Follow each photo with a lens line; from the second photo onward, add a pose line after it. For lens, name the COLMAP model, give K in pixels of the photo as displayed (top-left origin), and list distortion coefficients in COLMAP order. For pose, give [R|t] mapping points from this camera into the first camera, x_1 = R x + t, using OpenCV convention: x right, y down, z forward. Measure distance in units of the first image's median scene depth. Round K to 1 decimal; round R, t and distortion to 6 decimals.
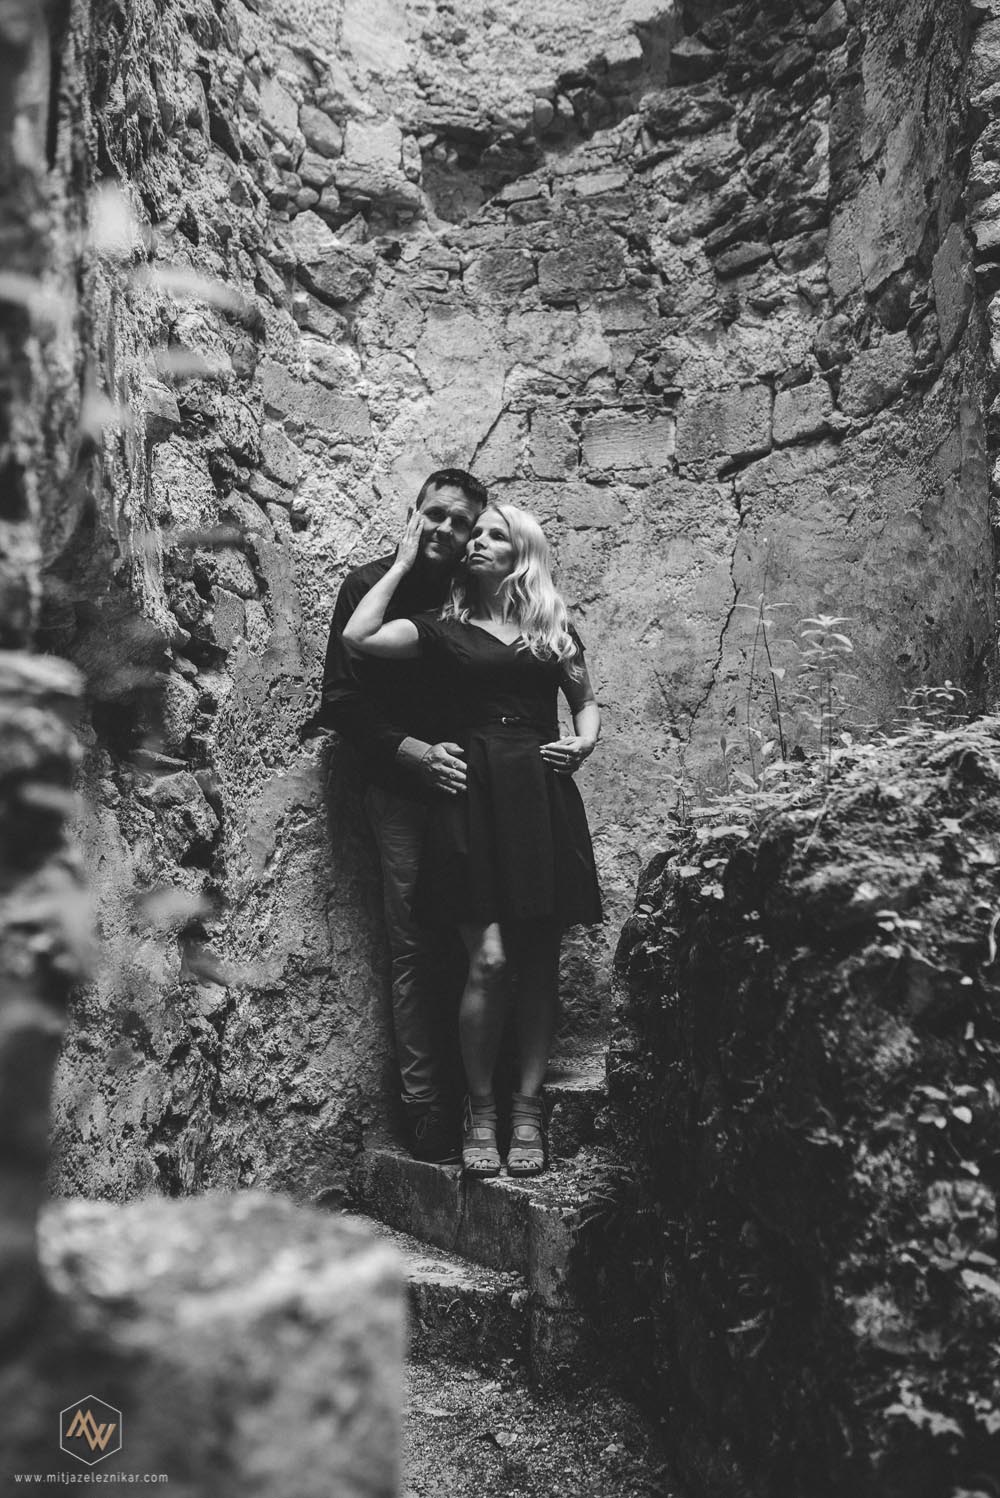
lens RADIAL K [[1450.0, 0, 500.0], [0, 1450.0, 749.0], [0, 0, 1]] dist [-0.083281, 0.168705]
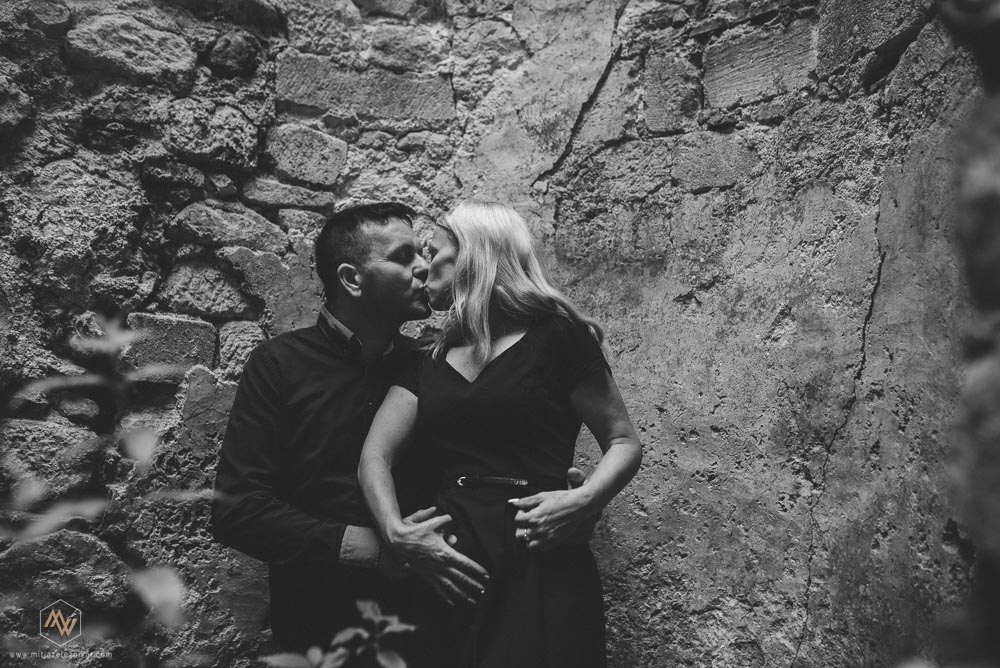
lens RADIAL K [[967.9, 0, 500.0], [0, 967.9, 334.0], [0, 0, 1]] dist [-0.083281, 0.168705]
pose [[0.804116, -0.043732, -0.592862, 0.271115], [0.016238, 0.998534, -0.051632, -0.054687], [0.594251, 0.031891, 0.803647, 0.546406]]
